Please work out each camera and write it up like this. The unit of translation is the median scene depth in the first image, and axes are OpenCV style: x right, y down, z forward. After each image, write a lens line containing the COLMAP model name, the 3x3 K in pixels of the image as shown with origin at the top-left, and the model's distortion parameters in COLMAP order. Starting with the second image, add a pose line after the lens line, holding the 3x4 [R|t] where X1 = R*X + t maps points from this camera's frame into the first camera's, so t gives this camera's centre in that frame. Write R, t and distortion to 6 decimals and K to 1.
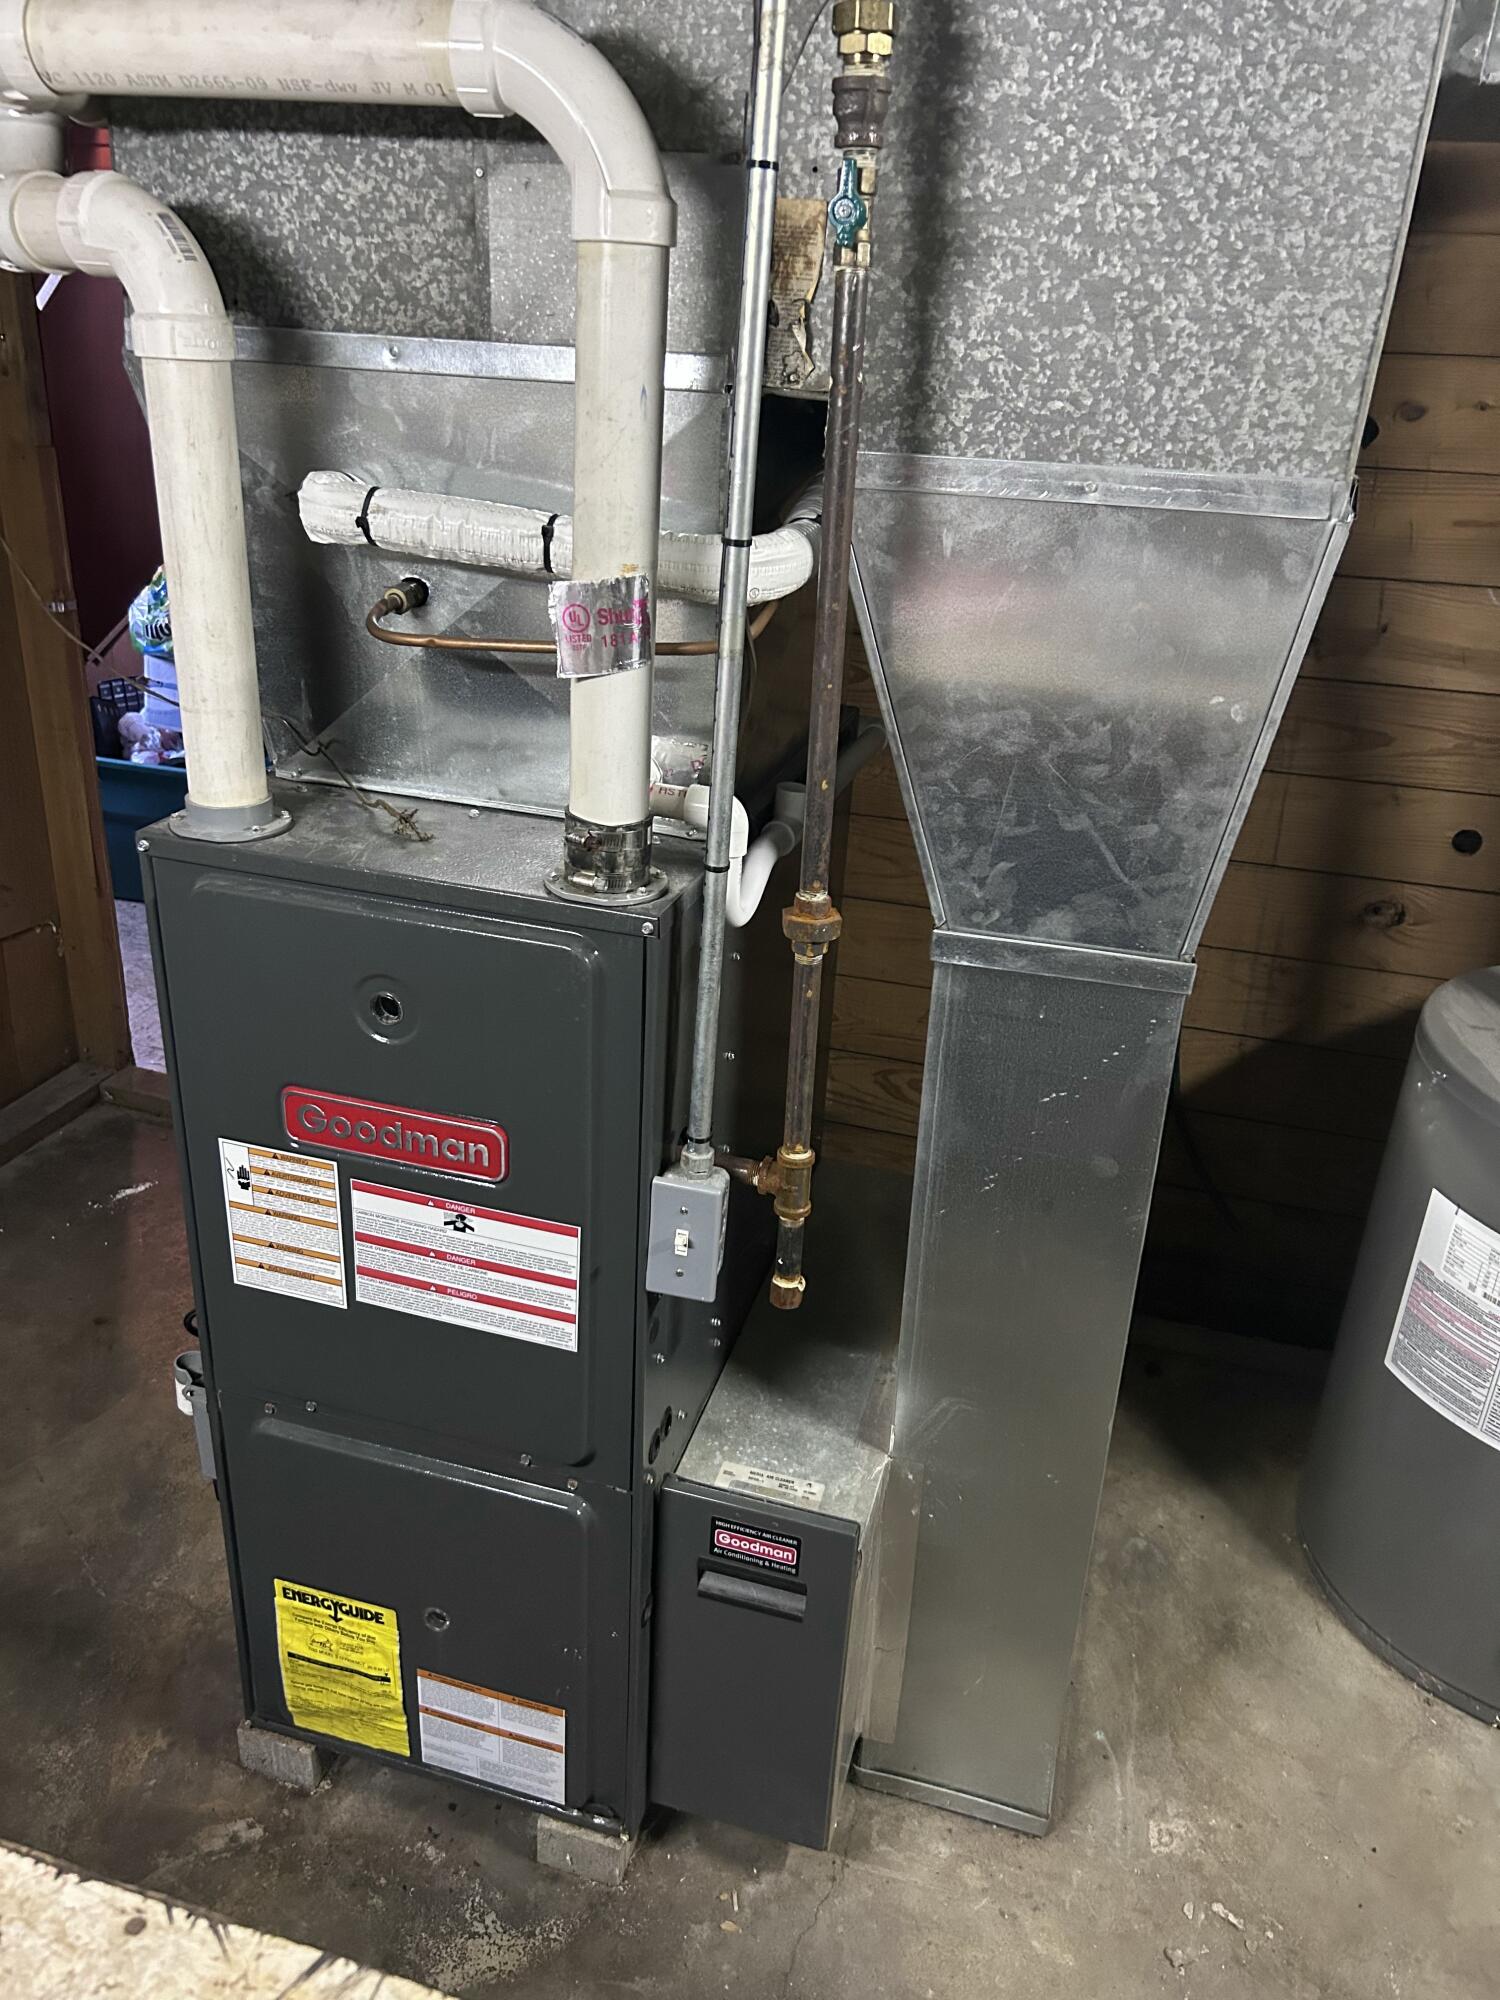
lens RADIAL K [[1466.2, 0, 750.0], [0, 1466.2, 1000.0], [0, 0, 1]] dist [0.011798, -0.035797]
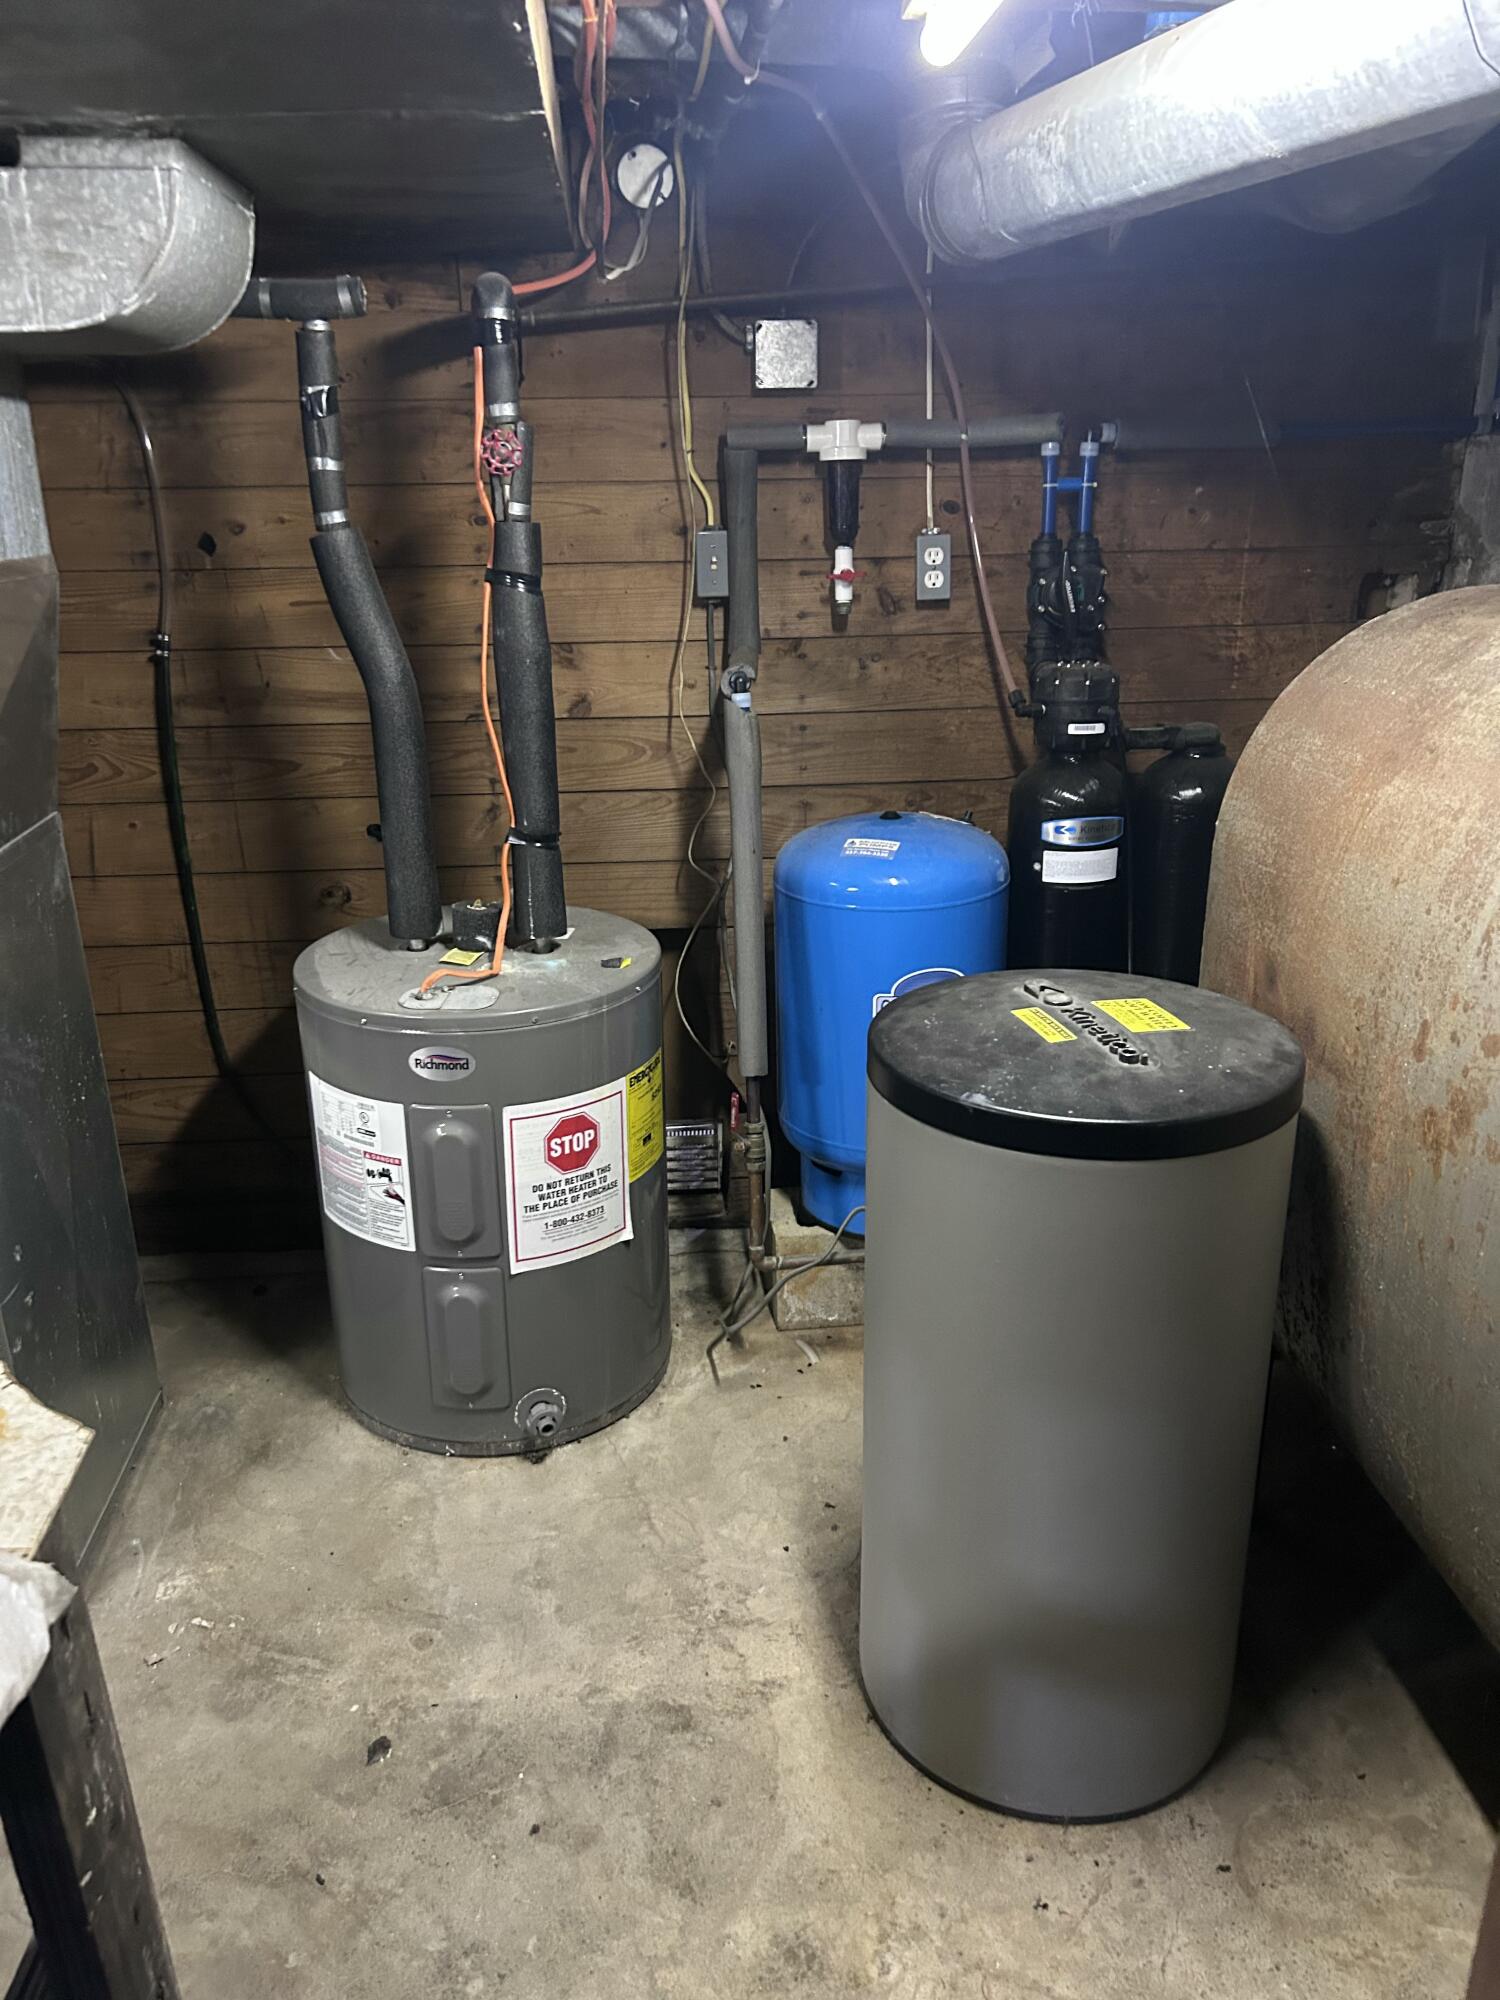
lens RADIAL K [[1466.2, 0, 750.0], [0, 1466.2, 1000.0], [0, 0, 1]] dist [0.011798, -0.035797]
pose [[0.930304, -0.171739, 0.324098, 0.387463], [0.196442, 0.979489, -0.044846, 0.192106], [-0.309749, 0.105387, 0.944960, -0.410679]]
